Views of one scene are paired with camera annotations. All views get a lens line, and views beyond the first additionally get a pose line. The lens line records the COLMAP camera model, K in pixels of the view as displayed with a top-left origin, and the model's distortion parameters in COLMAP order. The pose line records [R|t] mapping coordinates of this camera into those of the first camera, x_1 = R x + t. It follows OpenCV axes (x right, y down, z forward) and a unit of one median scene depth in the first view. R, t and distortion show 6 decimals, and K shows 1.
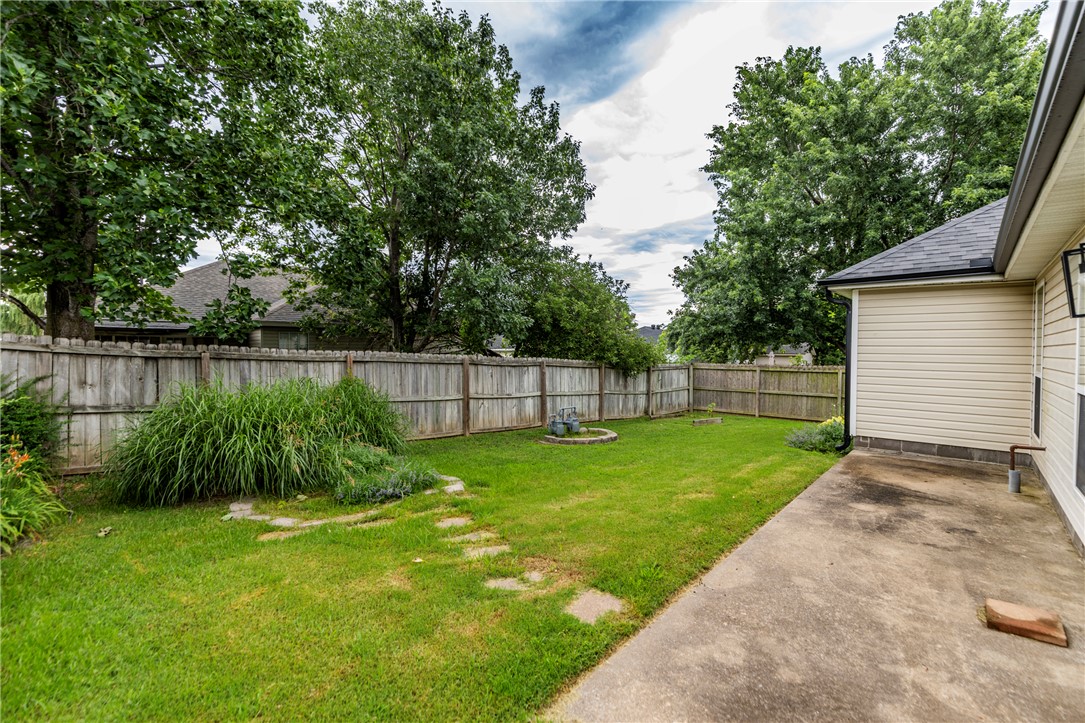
lens RADIAL K [[495.7, 0, 546.5], [0, 495.7, 359.0], [0, 0, 1]] dist [0.003718, 0.000013]
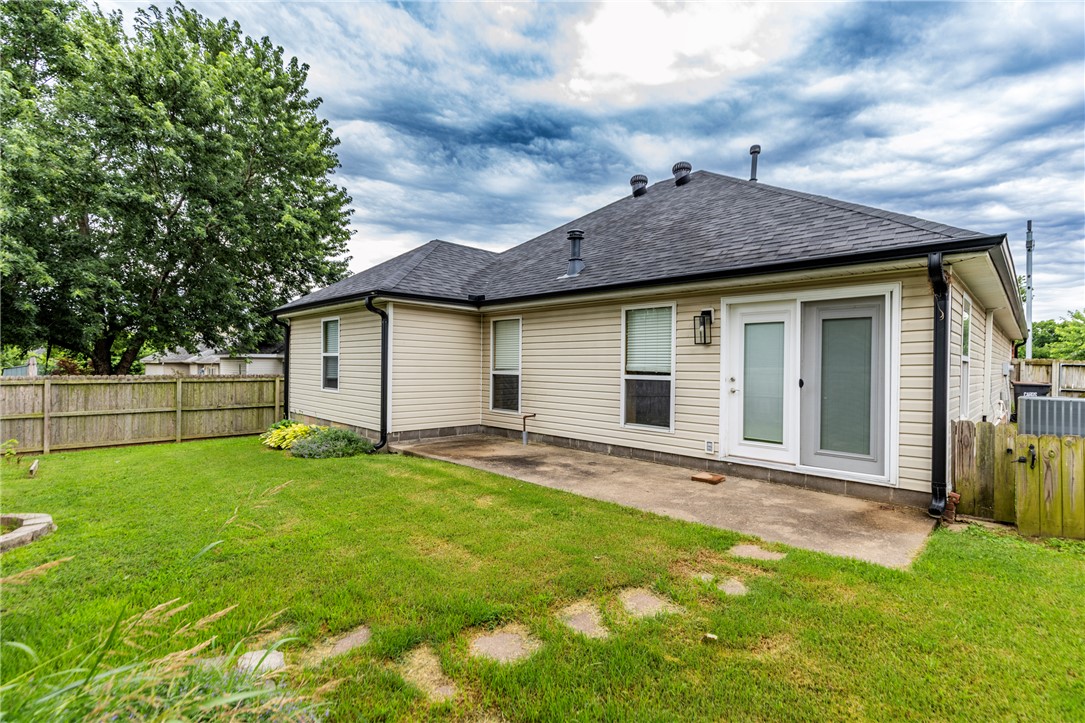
lens RADIAL K [[495.7, 0, 548.6], [0, 495.7, 362.5], [0, 0, 1]] dist [0.003718, 0.000013]
pose [[0.067873, 0.001386, 0.997693, -0.930550], [0.009307, 0.999955, -0.002023, -0.000172], [-0.997651, 0.009423, 0.067857, 1.093523]]
